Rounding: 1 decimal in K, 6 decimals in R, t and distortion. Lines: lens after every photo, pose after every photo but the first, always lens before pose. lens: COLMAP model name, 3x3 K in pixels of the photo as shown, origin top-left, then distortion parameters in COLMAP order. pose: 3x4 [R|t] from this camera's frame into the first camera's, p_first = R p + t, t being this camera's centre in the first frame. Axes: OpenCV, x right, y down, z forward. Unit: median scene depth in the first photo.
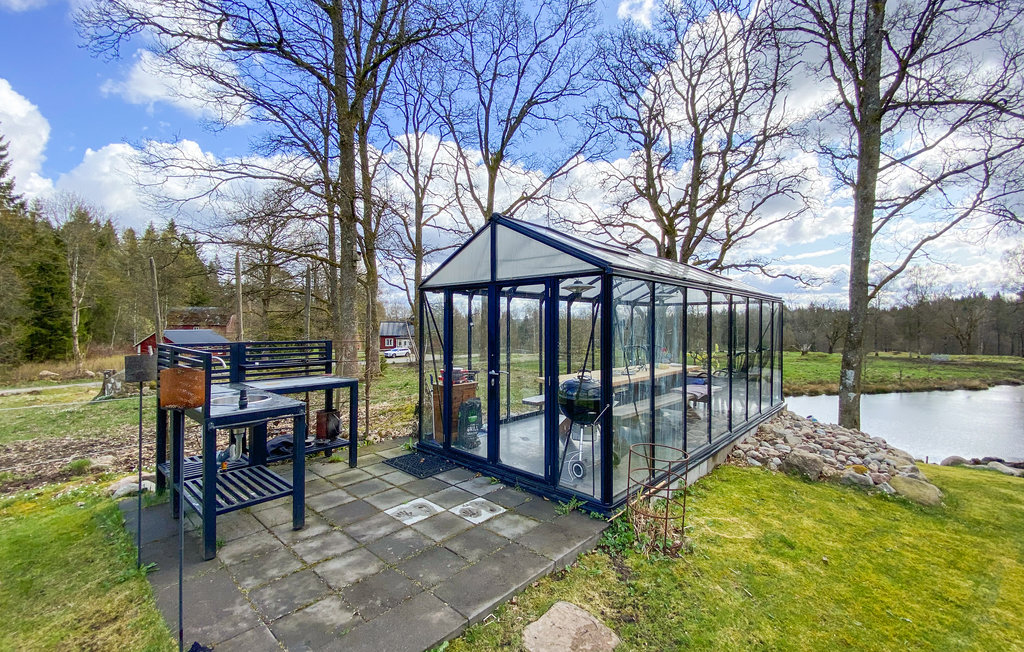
lens RADIAL K [[435.3, 0, 512.0], [0, 435.3, 326.0], [0, 0, 1]] dist [0.001412, -0.016978]
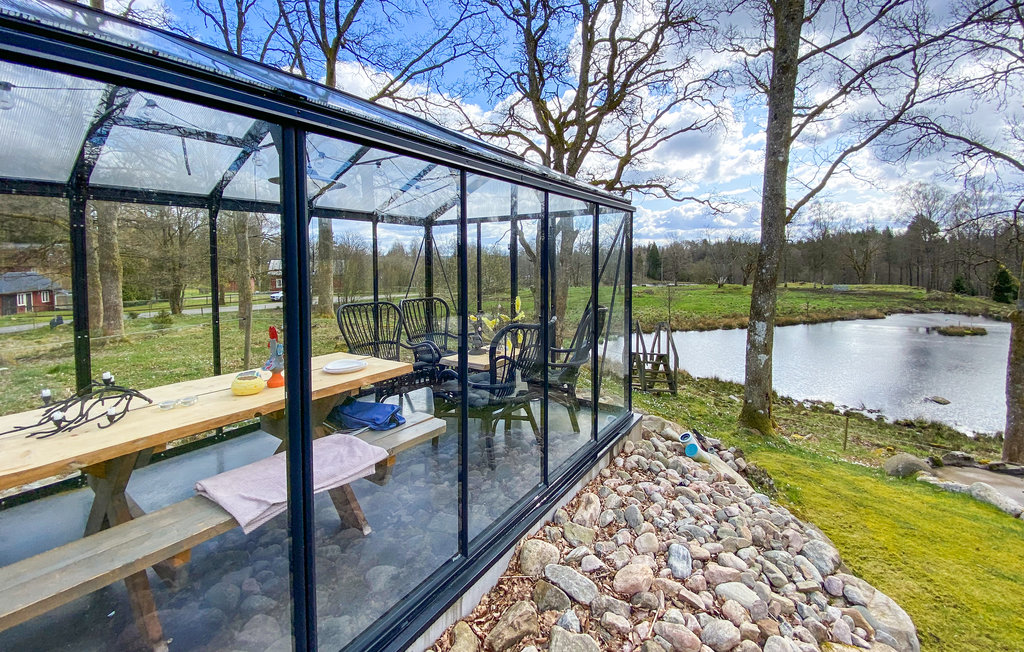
lens RADIAL K [[441.5, 0, 523.7], [0, 441.5, 279.4], [0, 0, 1]] dist [0.000969, -0.018326]
pose [[0.985961, -0.018335, 0.165965, 0.127383], [0.011688, 0.999093, 0.040940, 0.000303], [-0.166565, -0.038426, 0.985282, 0.162215]]
